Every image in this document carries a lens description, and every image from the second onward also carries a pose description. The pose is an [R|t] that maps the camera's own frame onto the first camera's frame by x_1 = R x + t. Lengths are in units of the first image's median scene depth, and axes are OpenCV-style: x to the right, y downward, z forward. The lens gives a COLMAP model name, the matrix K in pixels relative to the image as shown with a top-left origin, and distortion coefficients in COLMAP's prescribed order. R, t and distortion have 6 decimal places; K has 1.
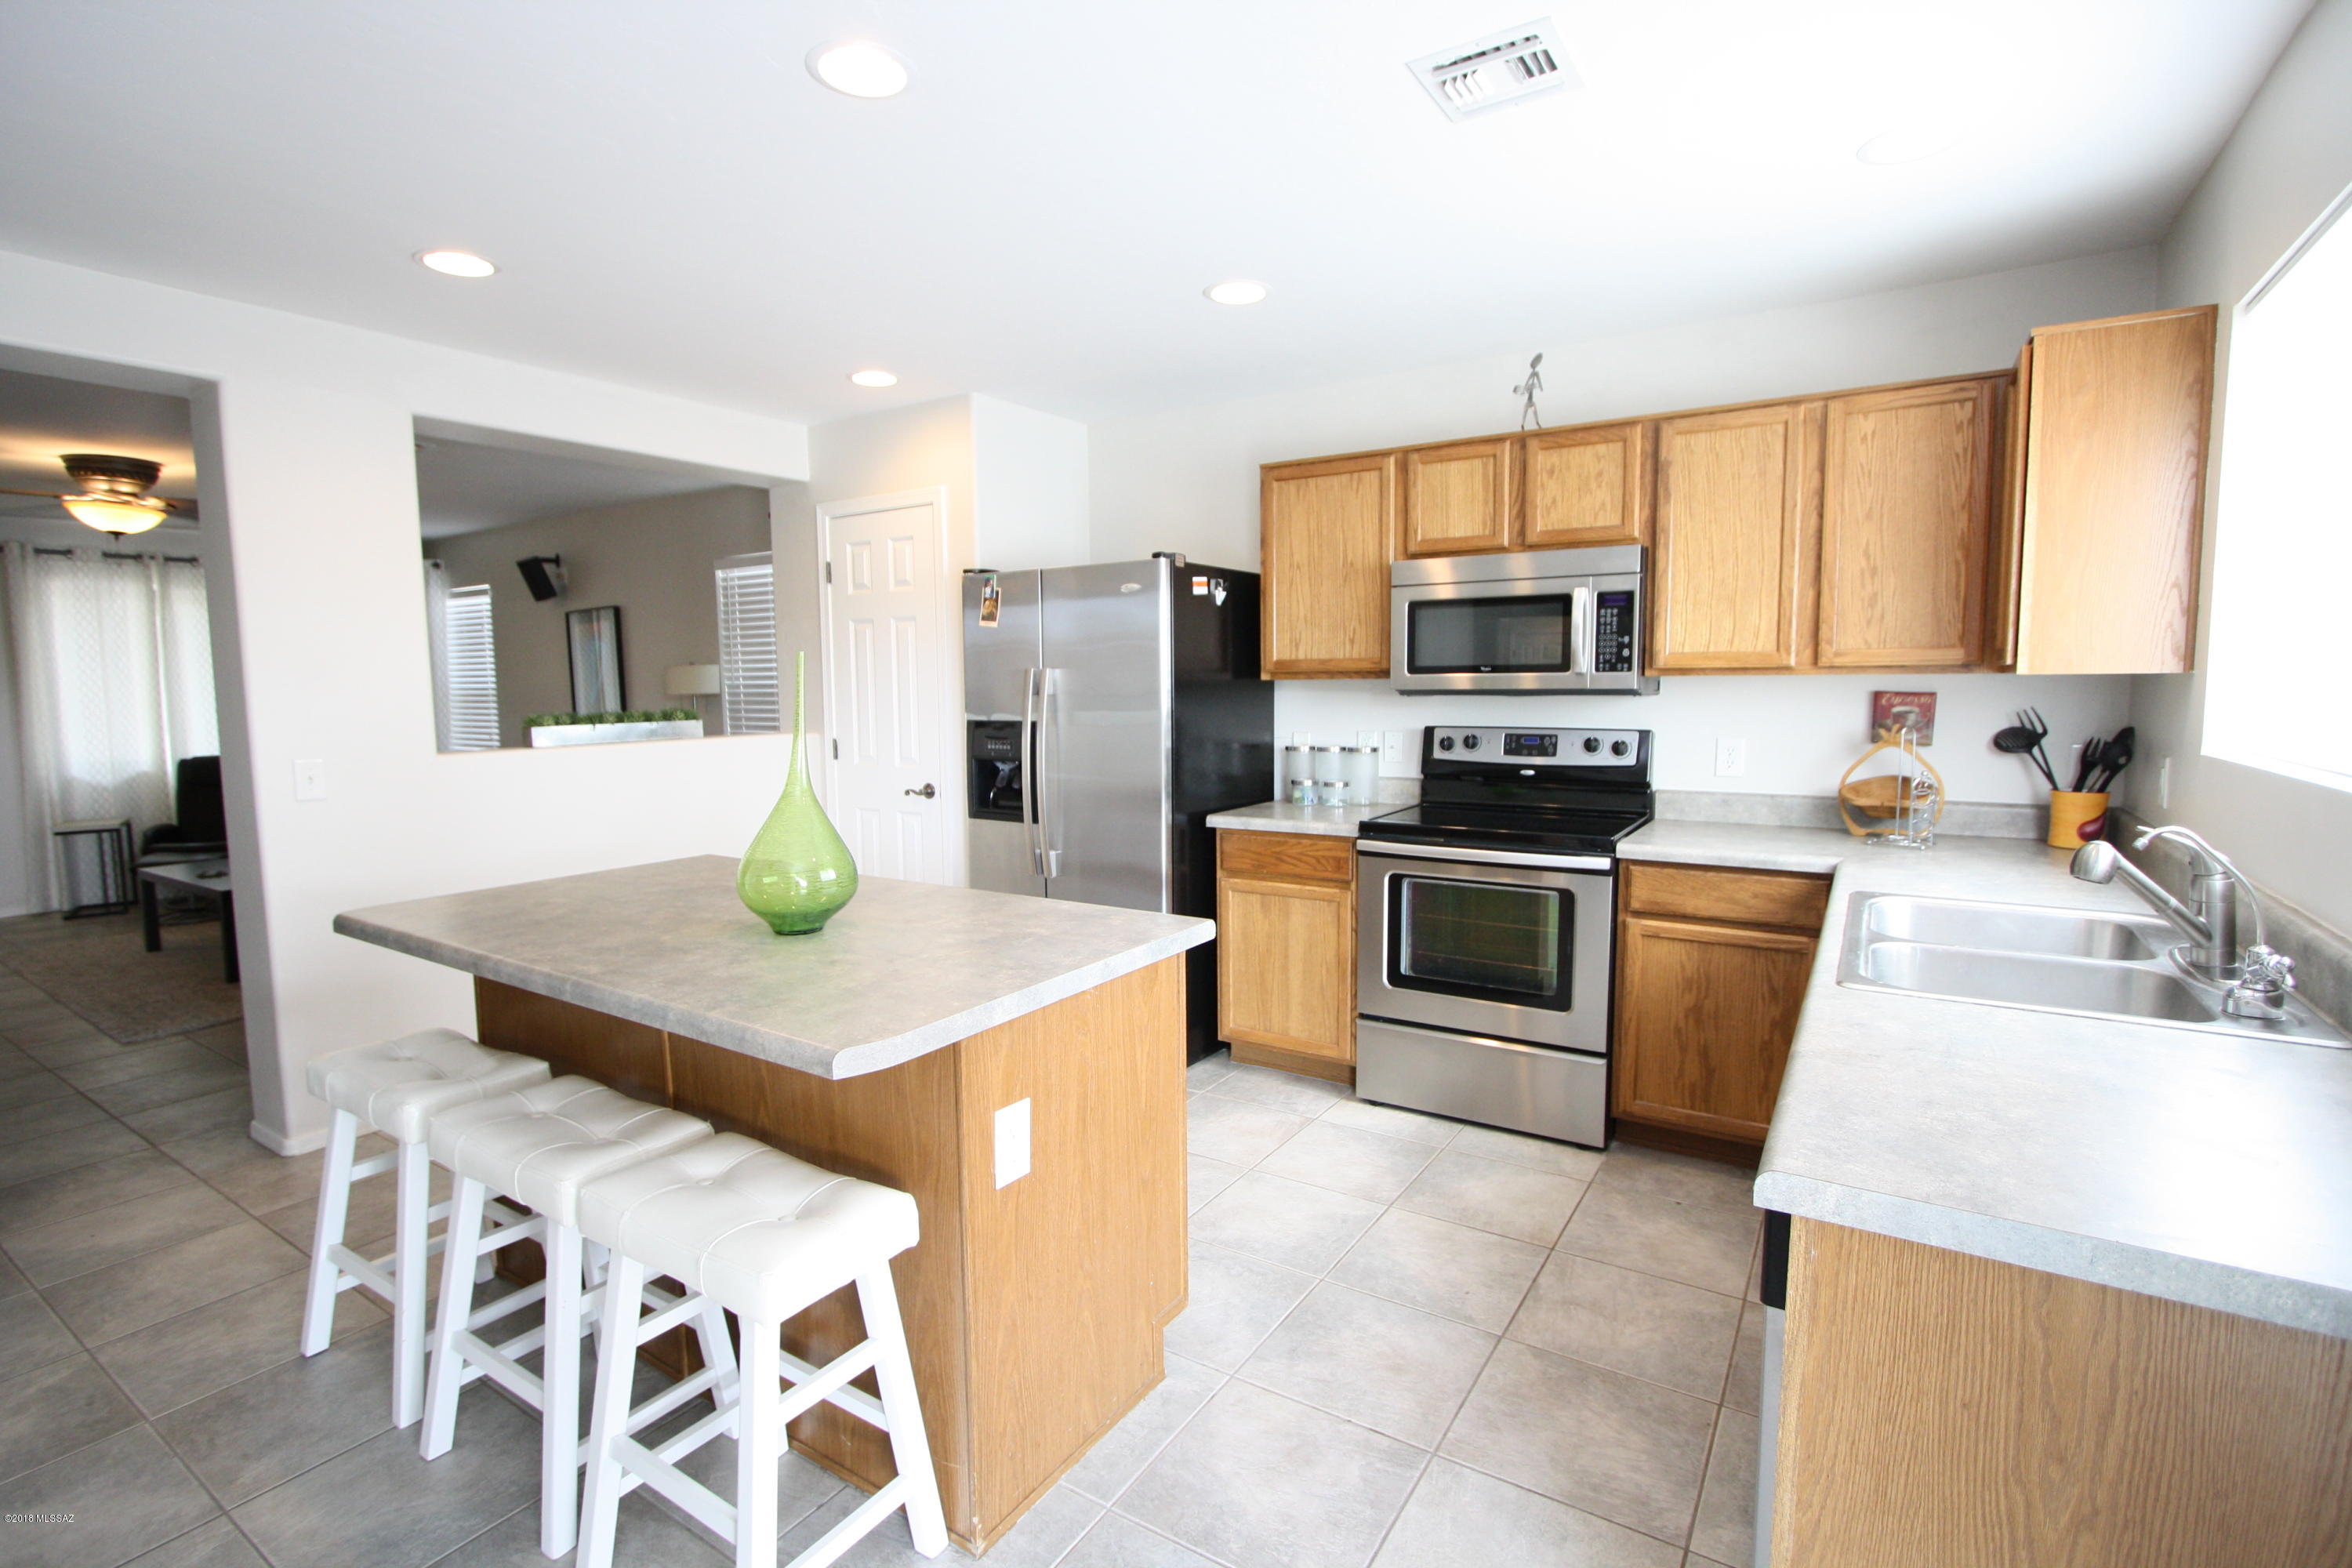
lens RADIAL K [[1088.6, 0, 1174.3], [0, 1088.6, 777.4], [0, 0, 1]] dist [-0.014140, 0.000782]
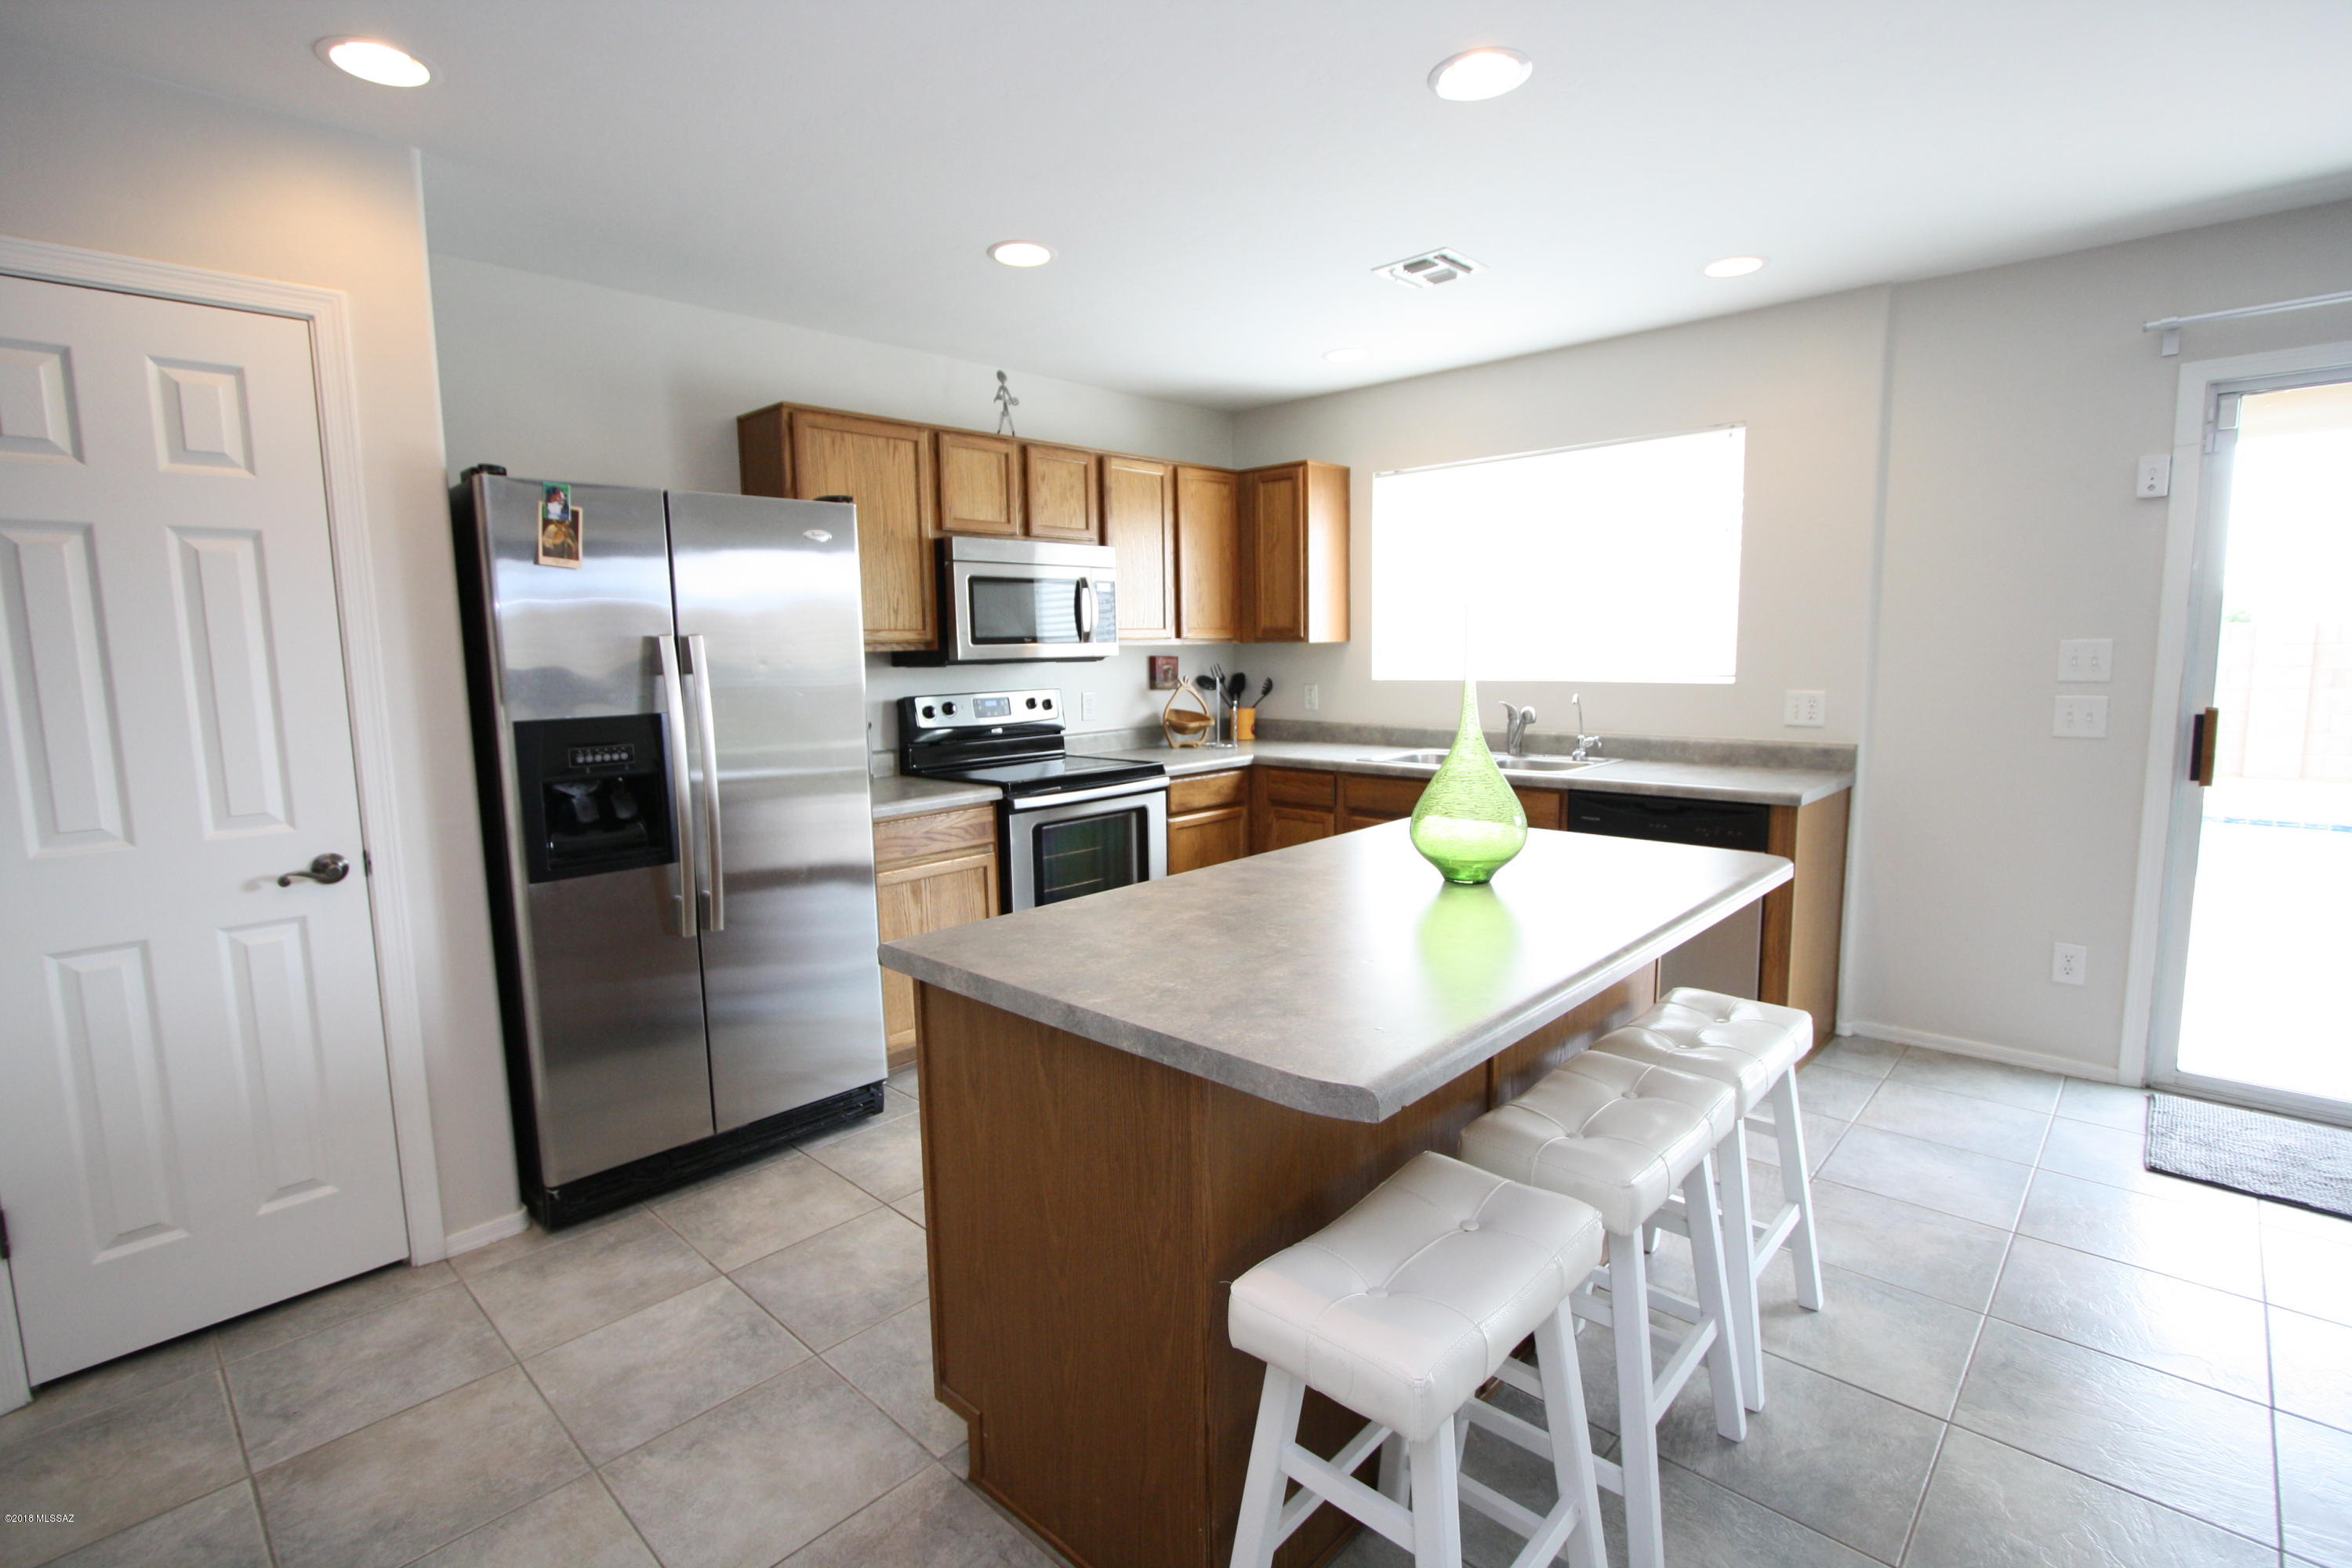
lens RADIAL K [[1096.5, 0, 1171.2], [0, 1096.5, 780.6], [0, 0, 1]] dist [-0.019879, 0.000003]
pose [[0.183236, -0.113577, 0.976486, -0.806456], [0.106686, 0.989734, 0.095099, -0.044410], [-0.977263, 0.086752, 0.193472, 0.612802]]
